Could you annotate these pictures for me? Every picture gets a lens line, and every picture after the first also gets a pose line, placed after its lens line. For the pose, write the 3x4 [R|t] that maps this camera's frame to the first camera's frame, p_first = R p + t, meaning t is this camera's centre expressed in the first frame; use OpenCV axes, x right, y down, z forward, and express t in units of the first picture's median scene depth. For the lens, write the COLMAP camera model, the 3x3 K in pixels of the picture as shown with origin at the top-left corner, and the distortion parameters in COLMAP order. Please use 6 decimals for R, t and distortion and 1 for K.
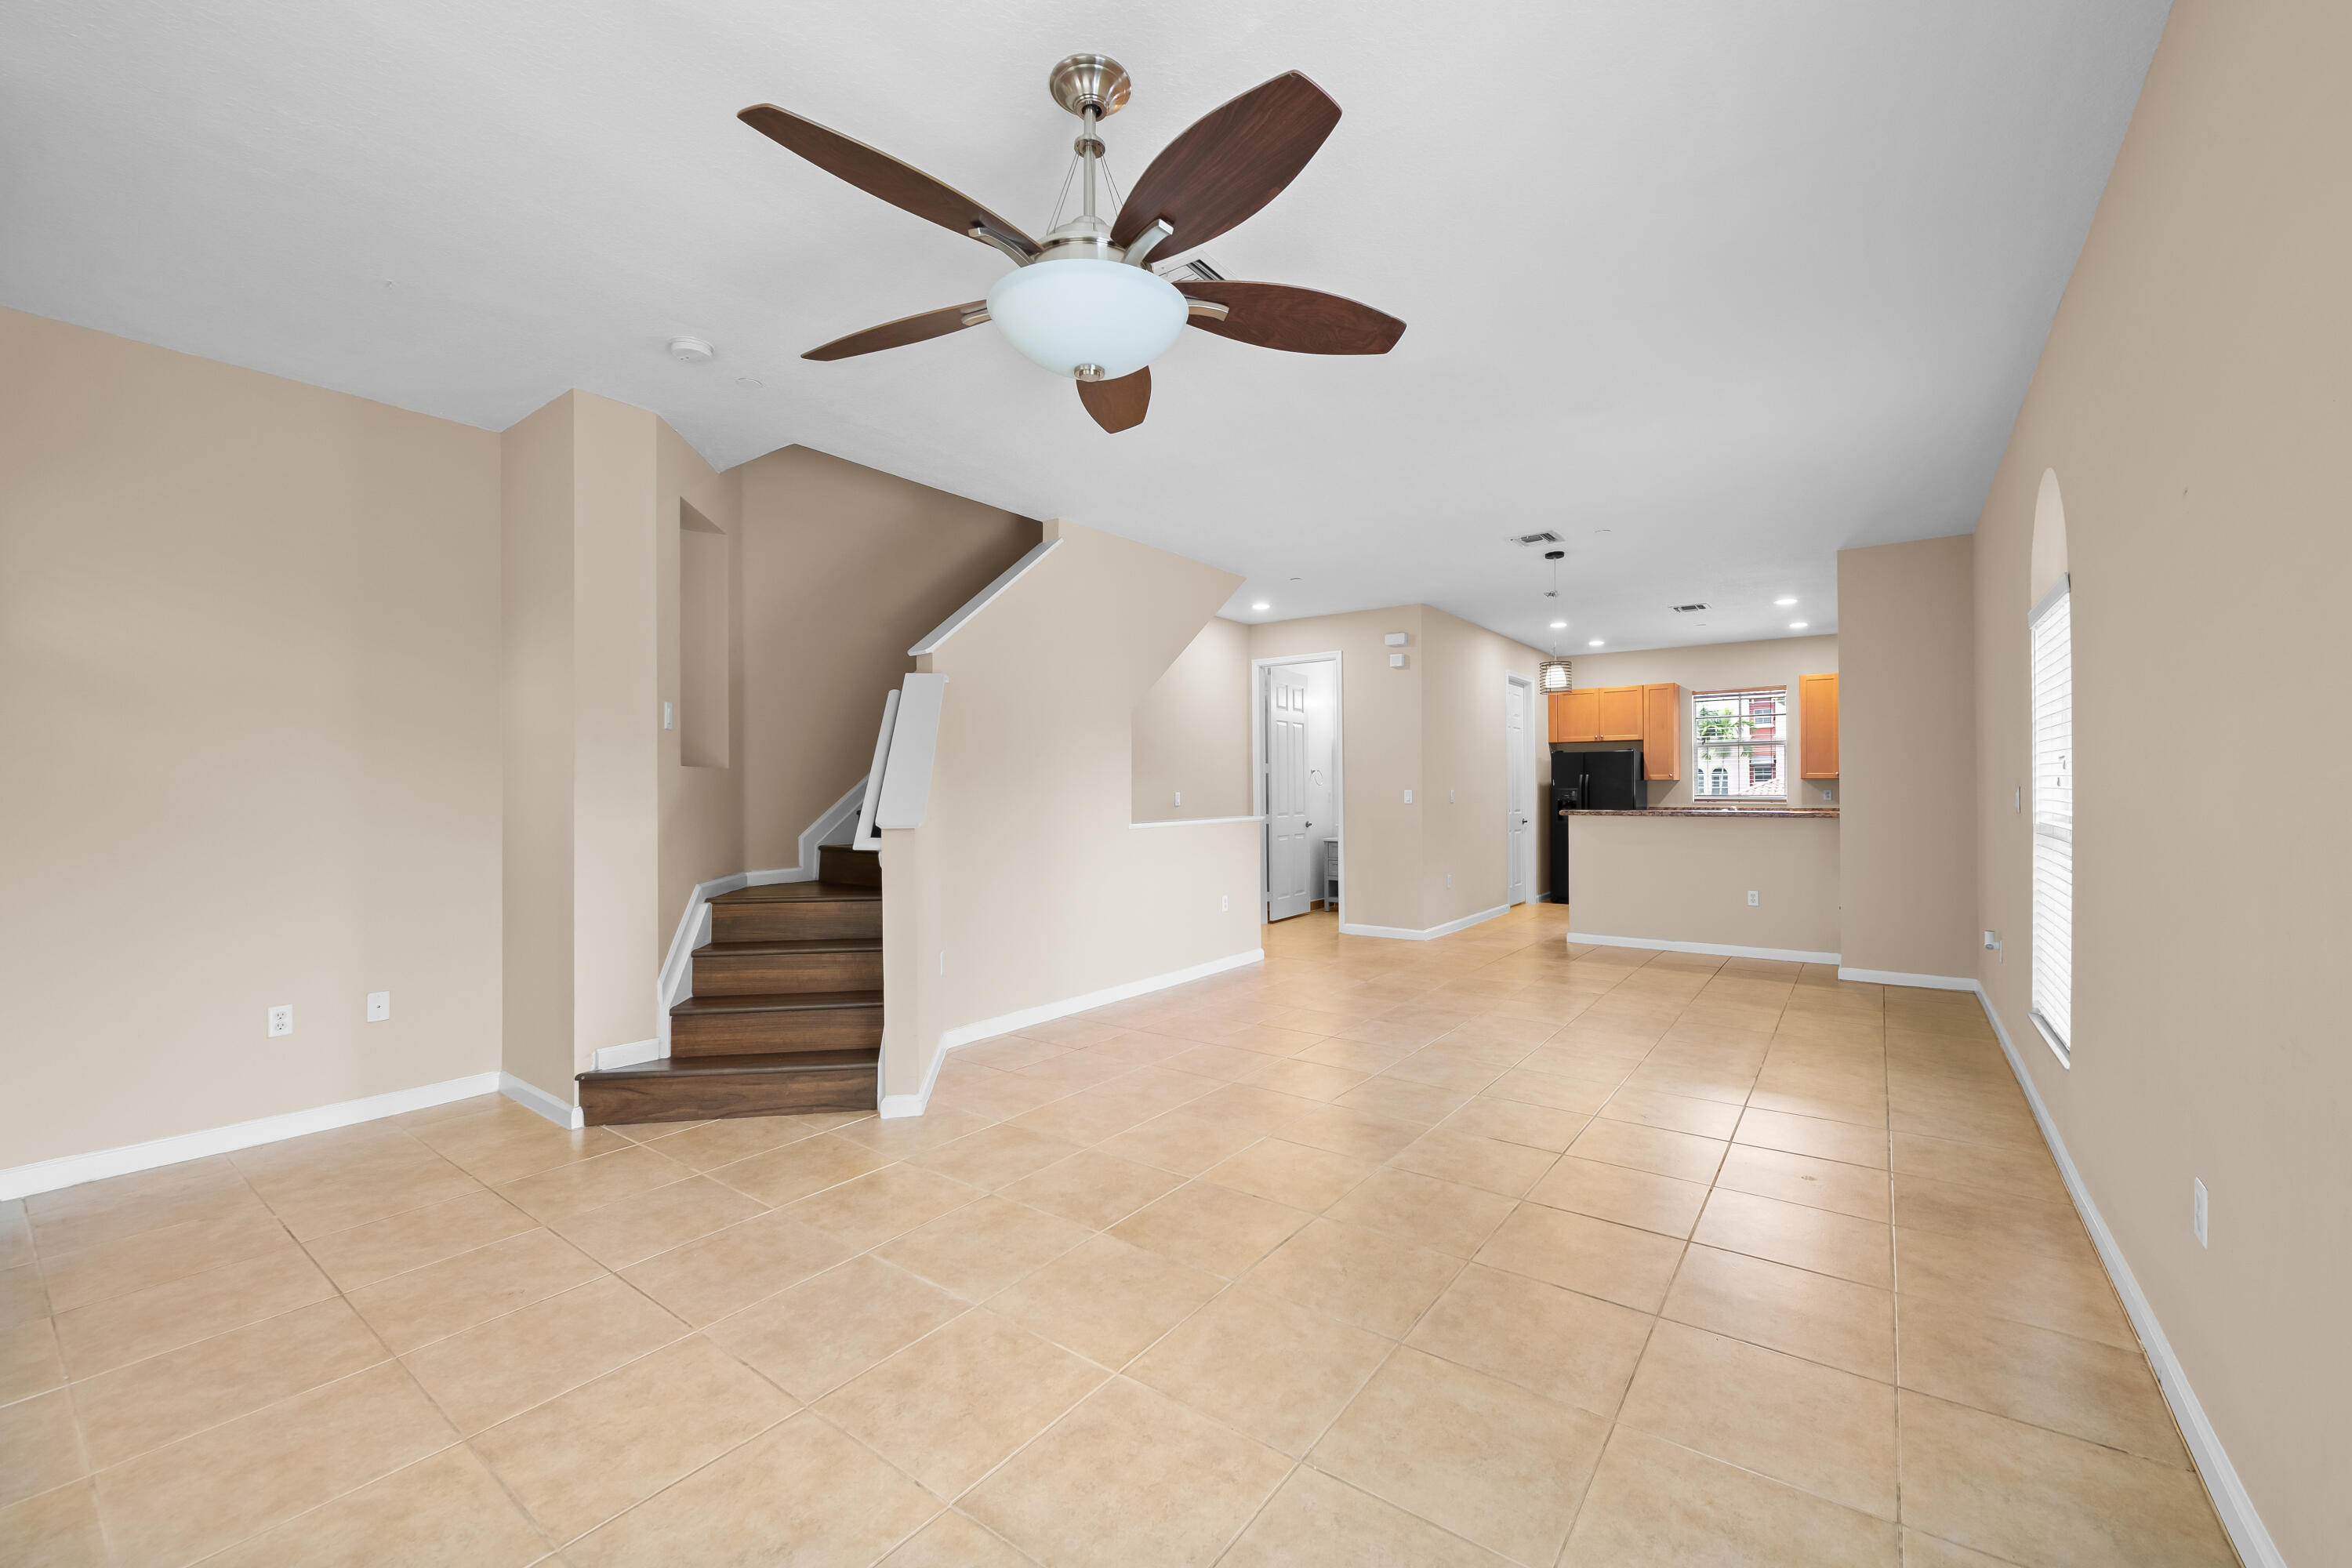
lens RADIAL K [[932.7, 0, 1177.3], [0, 932.7, 788.6], [0, 0, 1]] dist [0.003116, -0.004254]
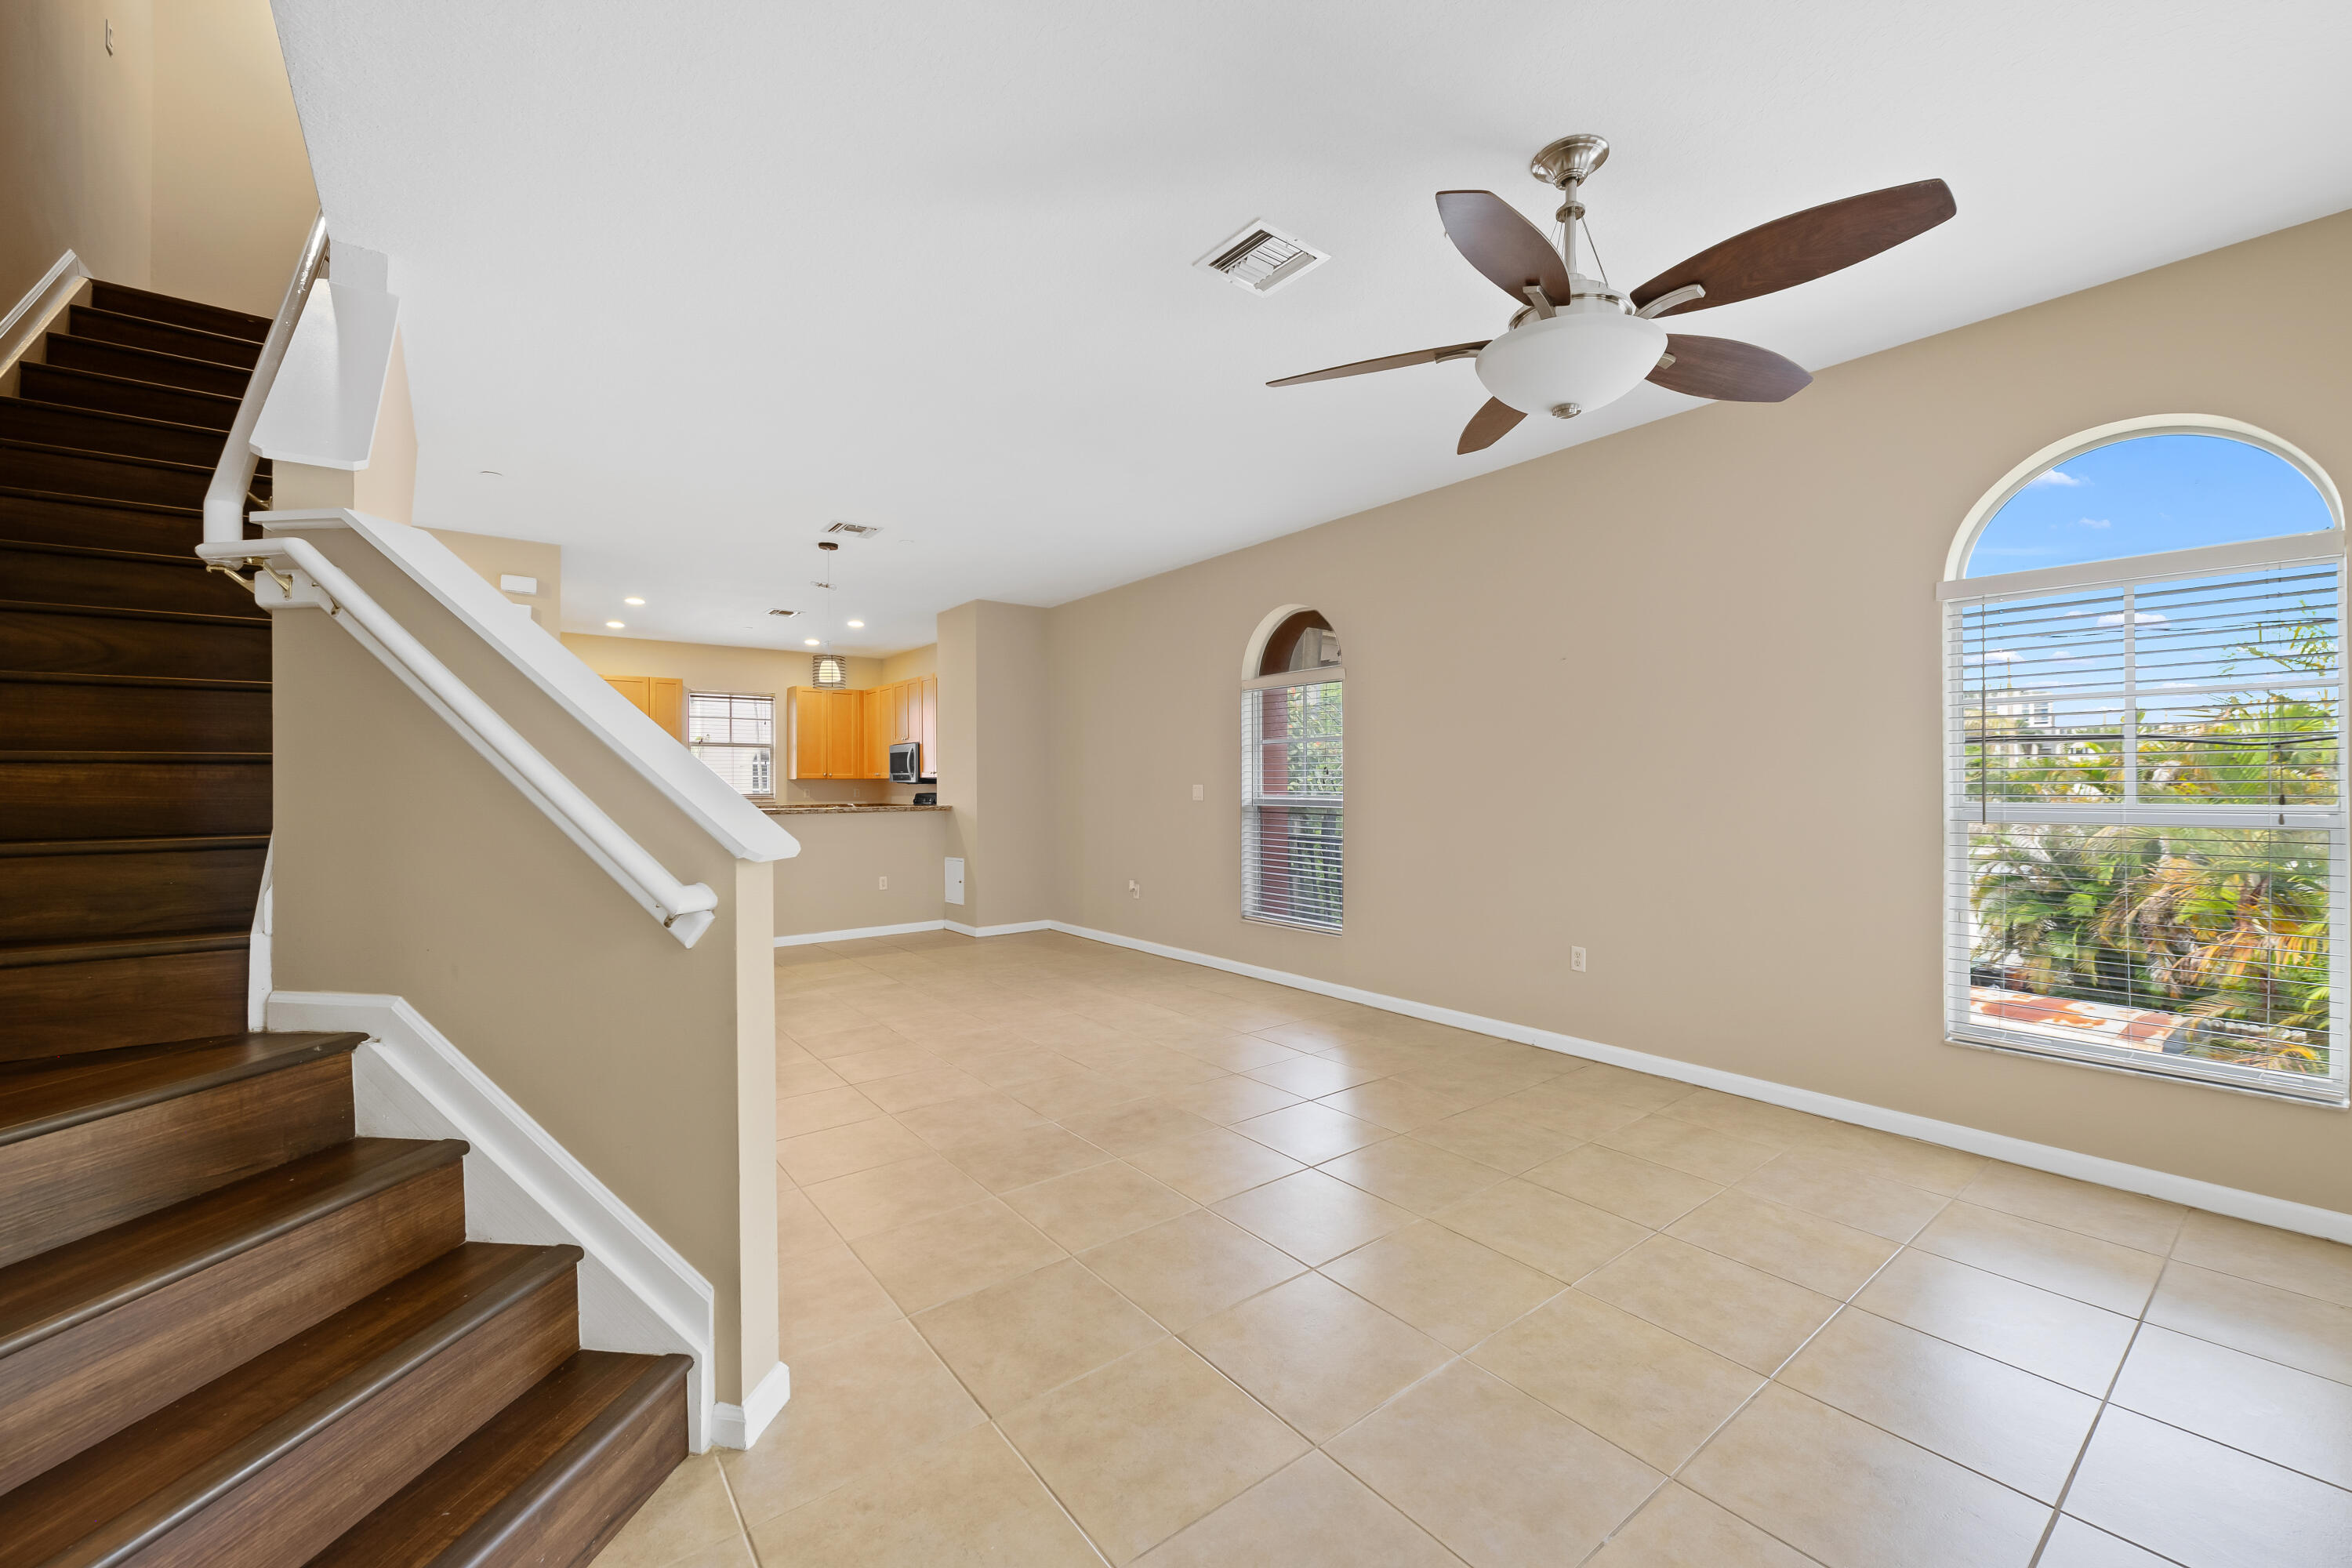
lens RADIAL K [[932.7, 0, 1190.2], [0, 932.7, 780.4], [0, 0, 1]] dist [0.003116, -0.004254]
pose [[0.262787, 0.007637, 0.964824, -0.719223], [0.001080, 0.999966, -0.008209, 0.003306], [-0.964853, 0.003199, 0.262770, 0.629608]]
